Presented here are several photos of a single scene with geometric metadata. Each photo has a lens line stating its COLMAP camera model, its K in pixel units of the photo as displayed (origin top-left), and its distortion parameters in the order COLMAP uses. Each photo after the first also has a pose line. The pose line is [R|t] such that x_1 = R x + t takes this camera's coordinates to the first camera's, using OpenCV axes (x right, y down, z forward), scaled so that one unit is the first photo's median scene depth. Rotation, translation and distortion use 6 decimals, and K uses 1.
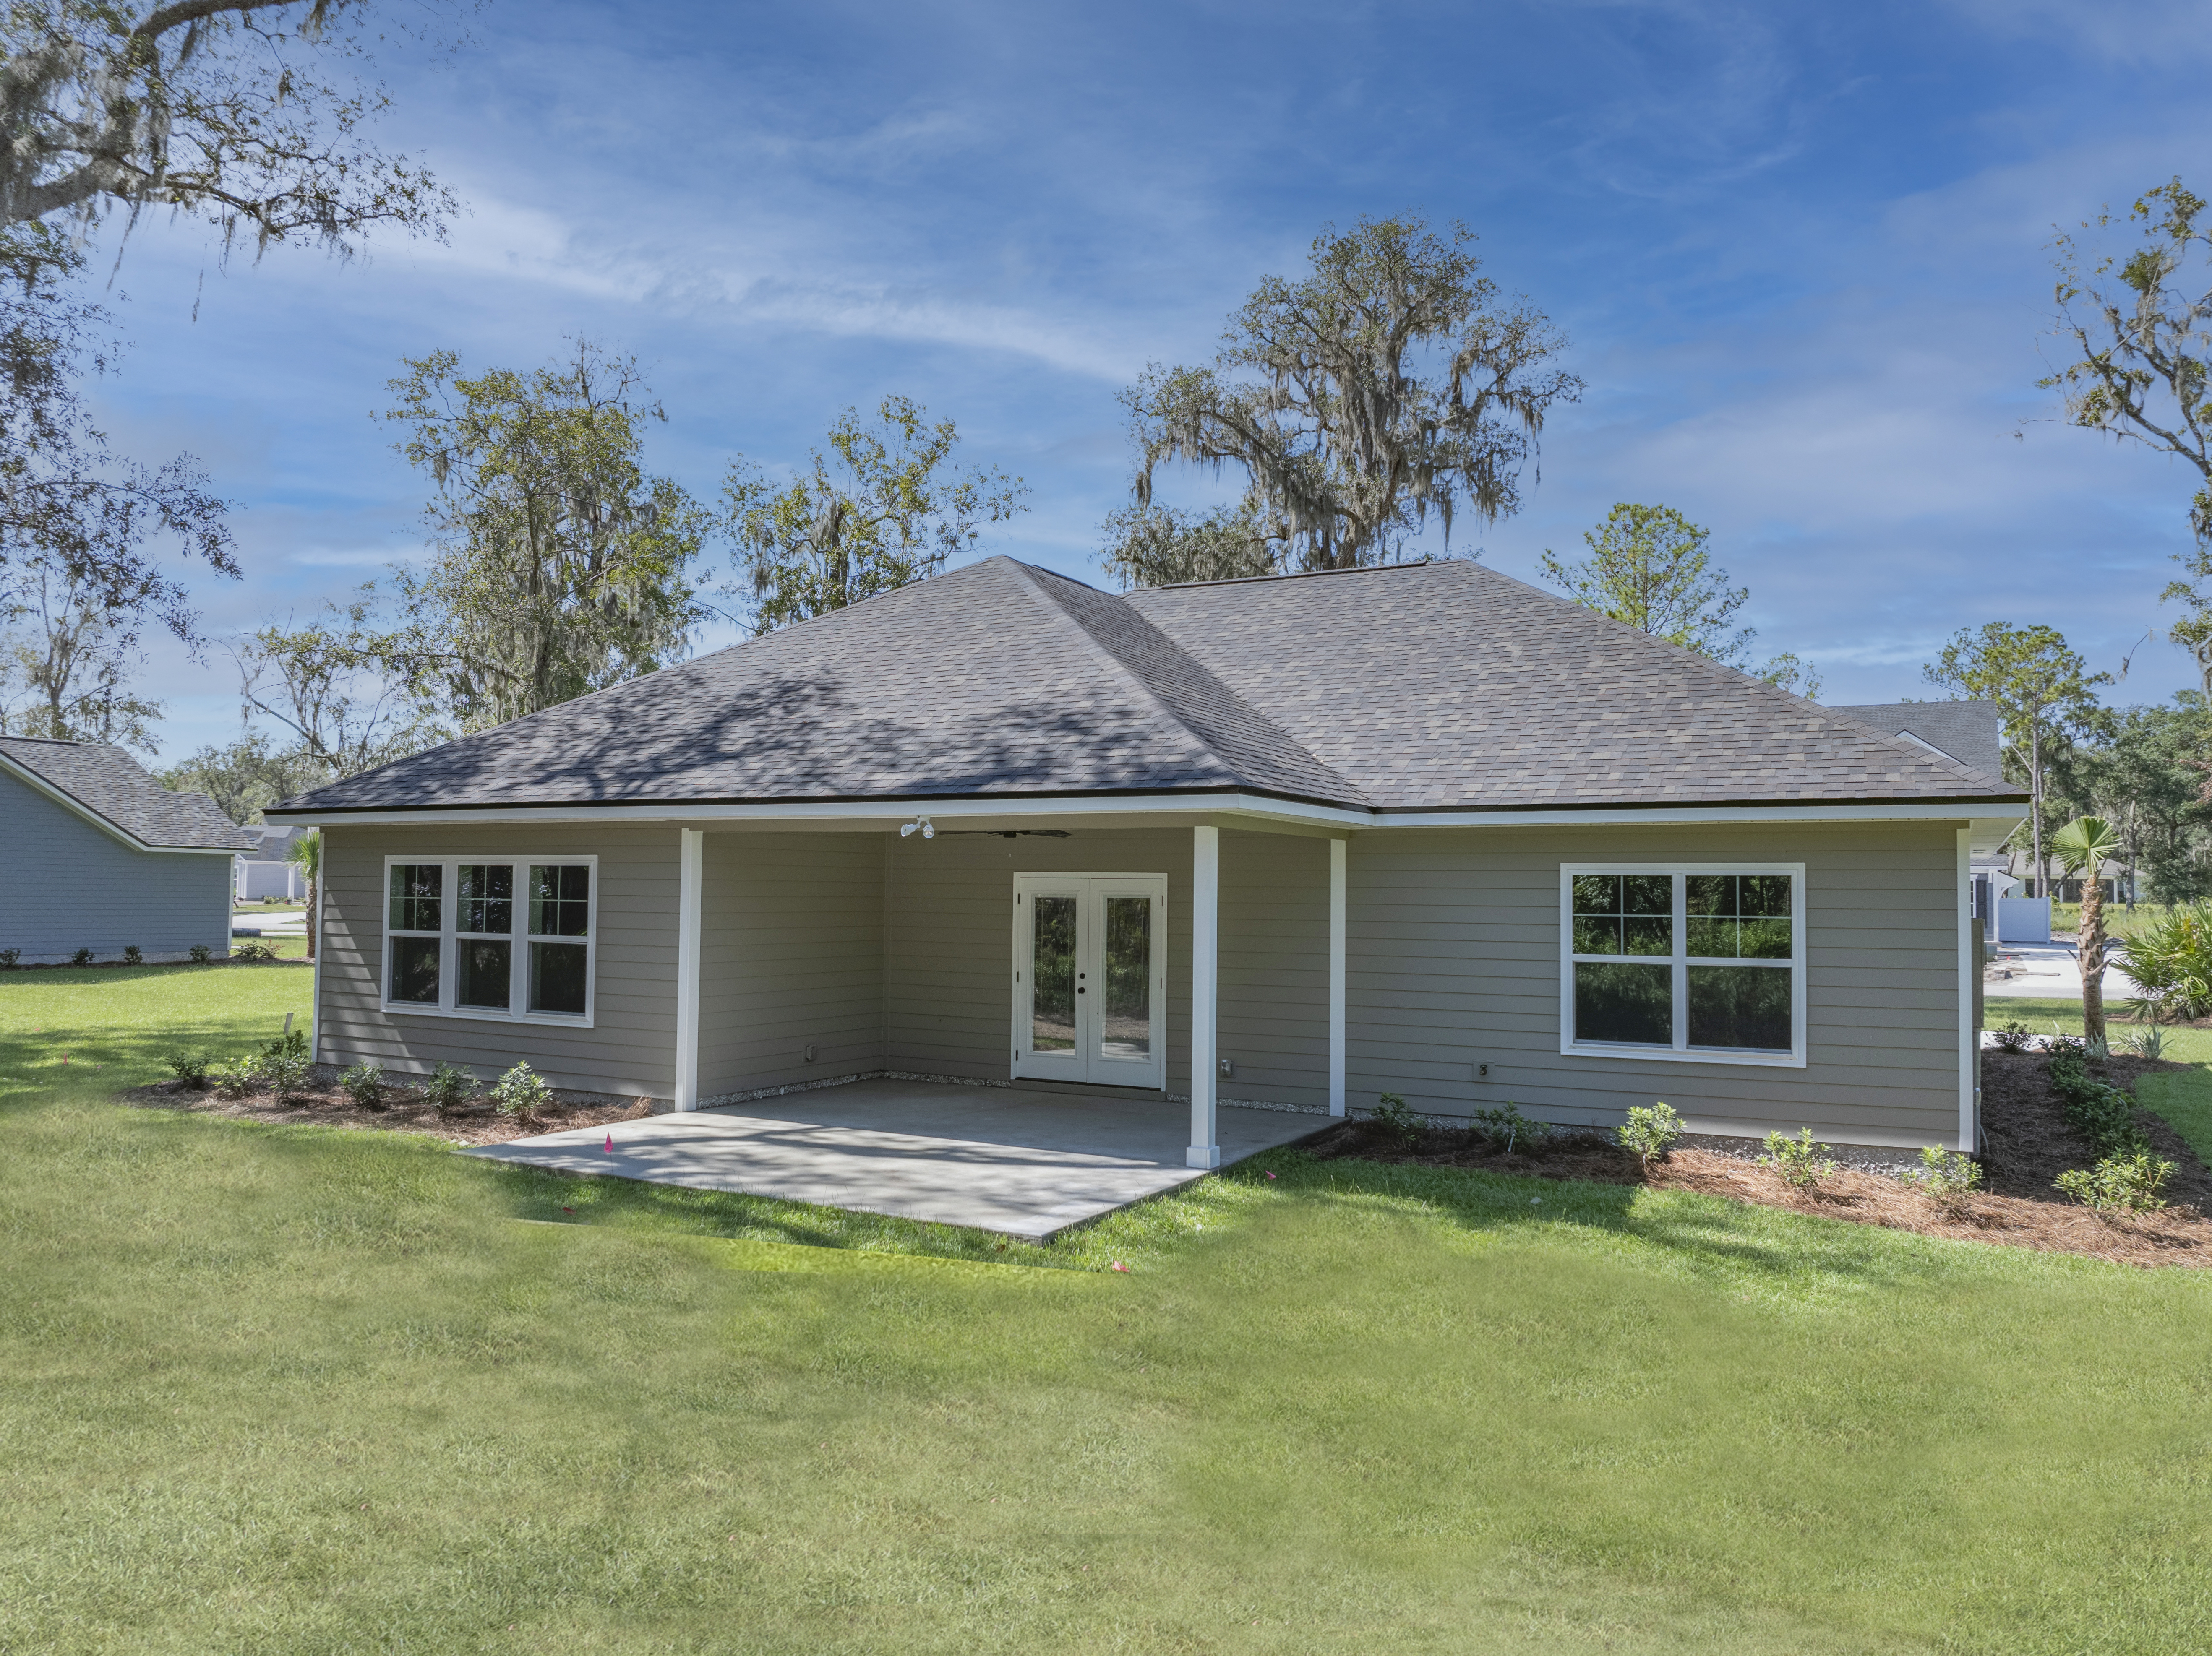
lens RADIAL K [[1518.6, 0, 1116.7], [0, 1518.6, 886.1], [0, 0, 1]] dist [-0.076895, 0.044112]
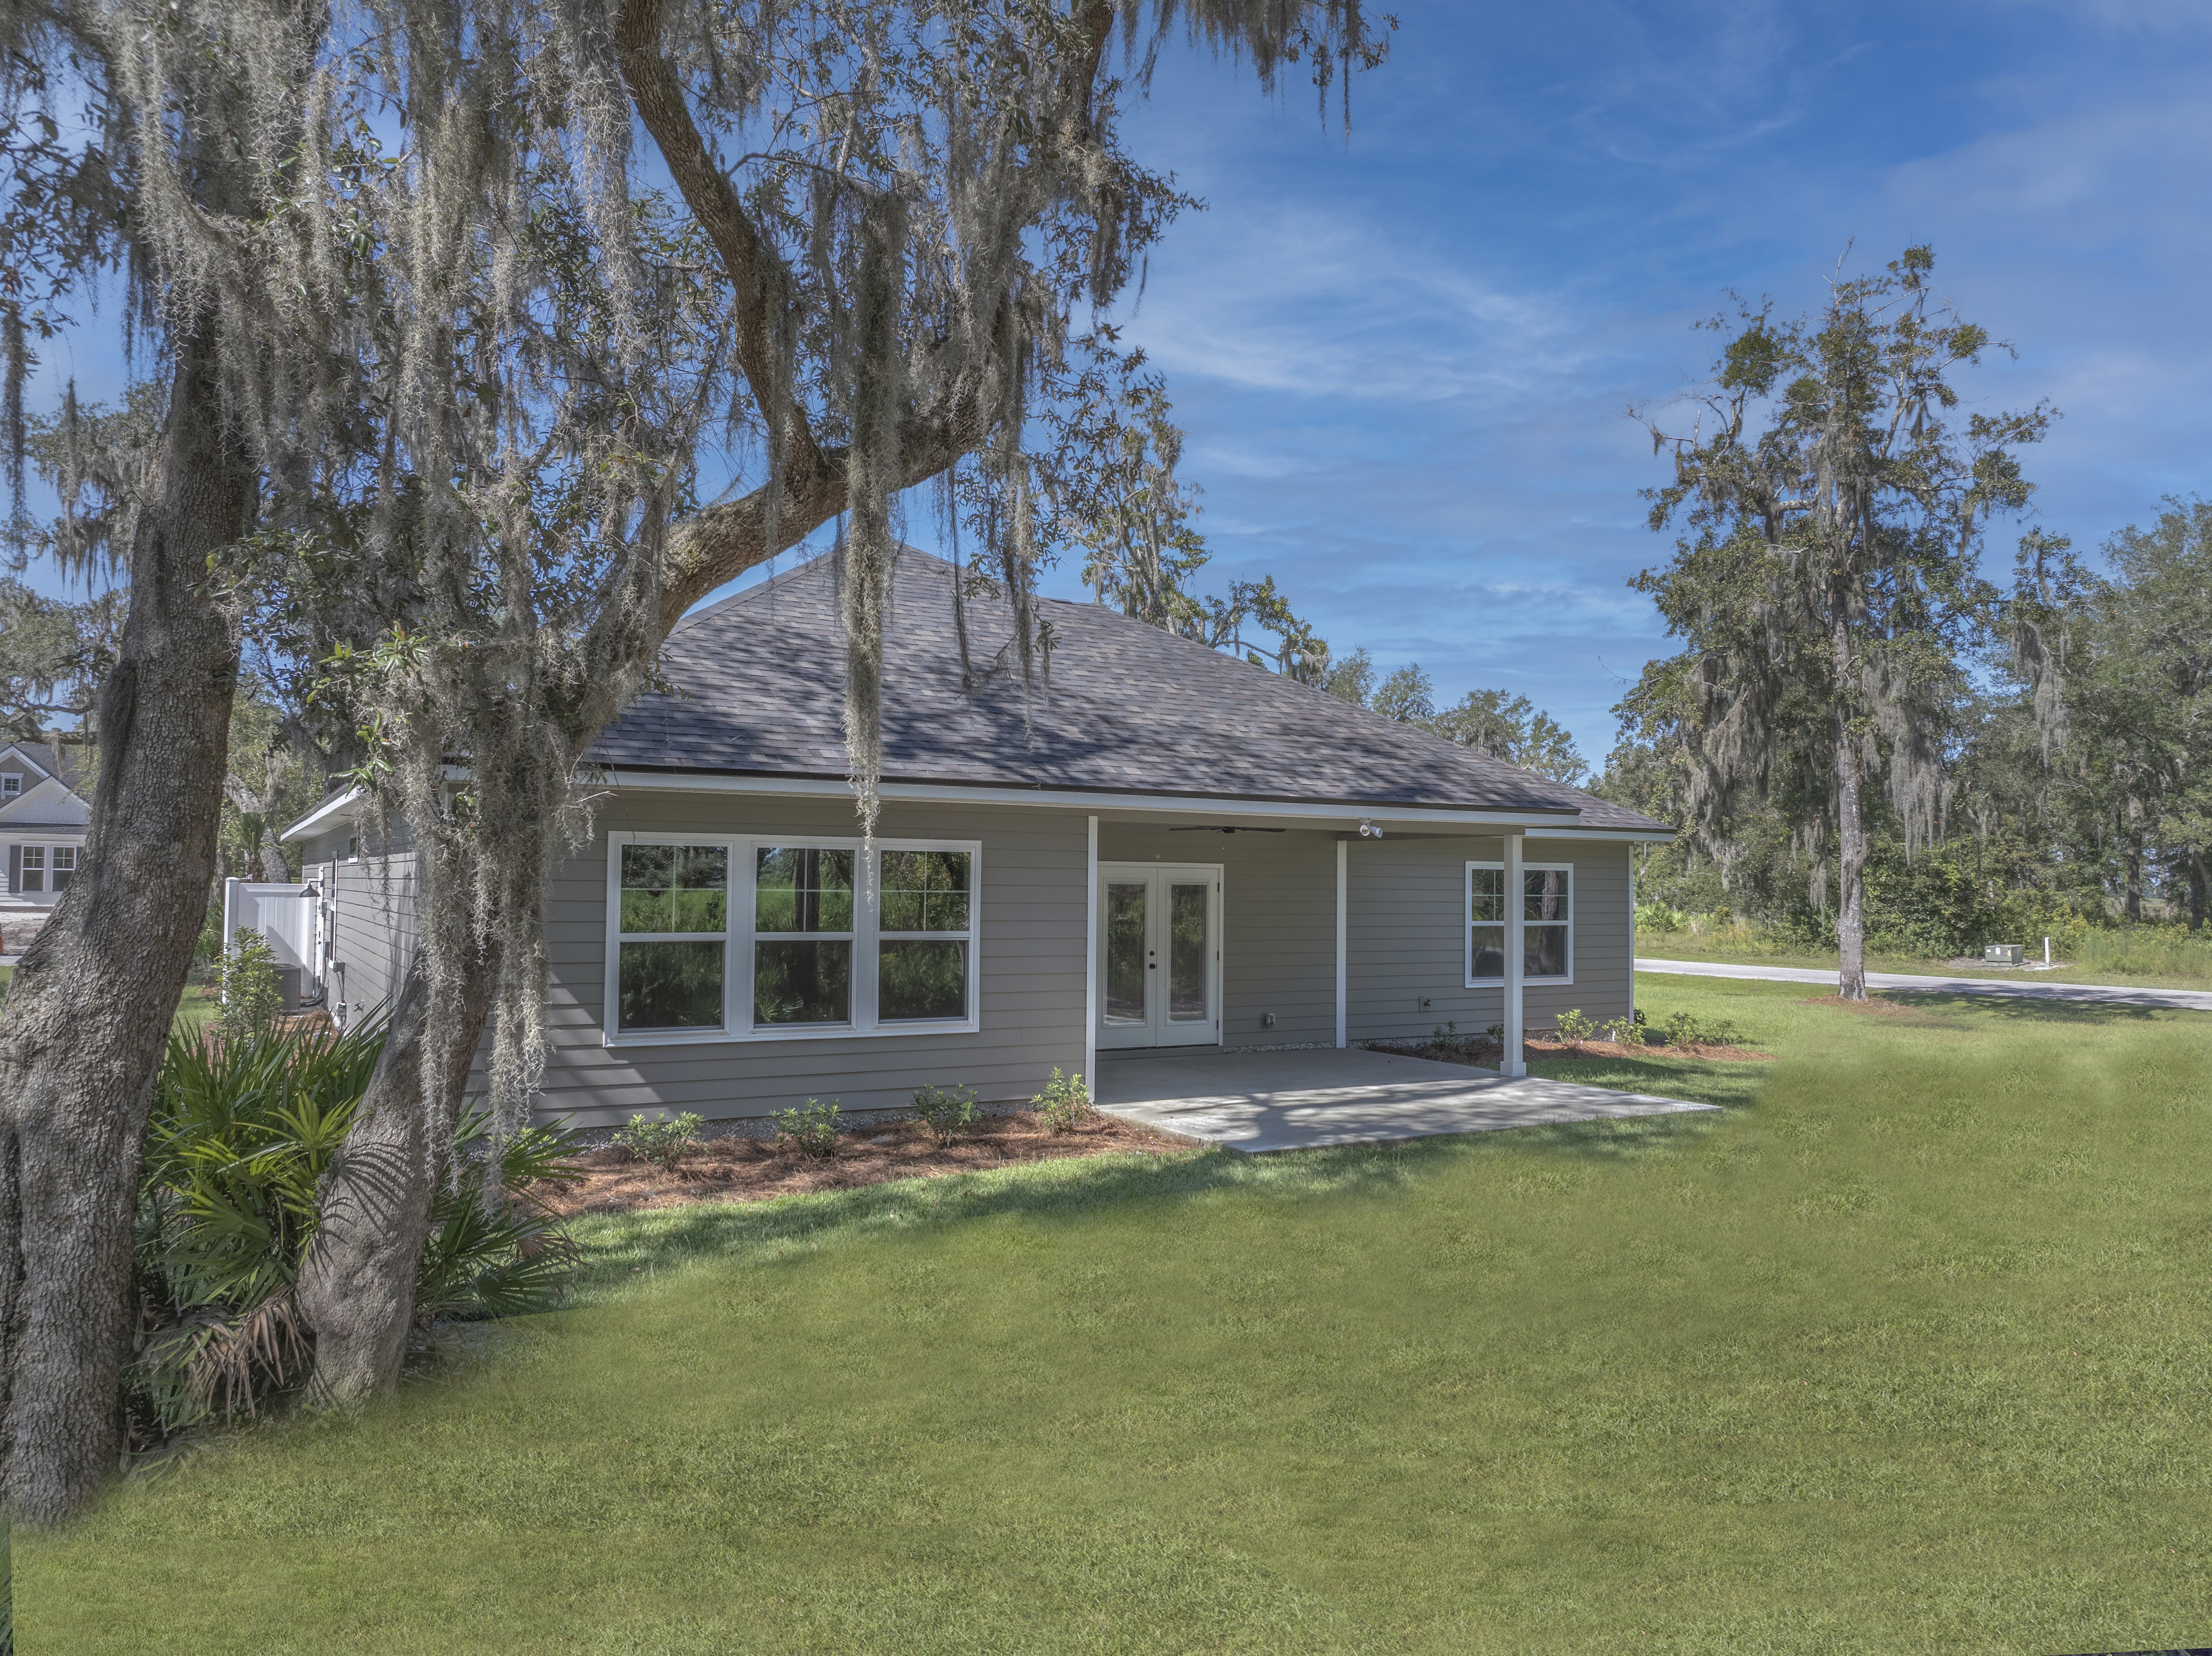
lens RADIAL K [[1518.6, 0, 1116.7], [0, 1518.6, 886.1], [0, 0, 1]] dist [-0.076895, 0.044112]
pose [[0.543658, -0.005680, 0.839288, -1.065486], [-0.006001, 0.999925, 0.010655, -0.003421], [-0.839285, -0.010830, 0.543583, 0.435335]]
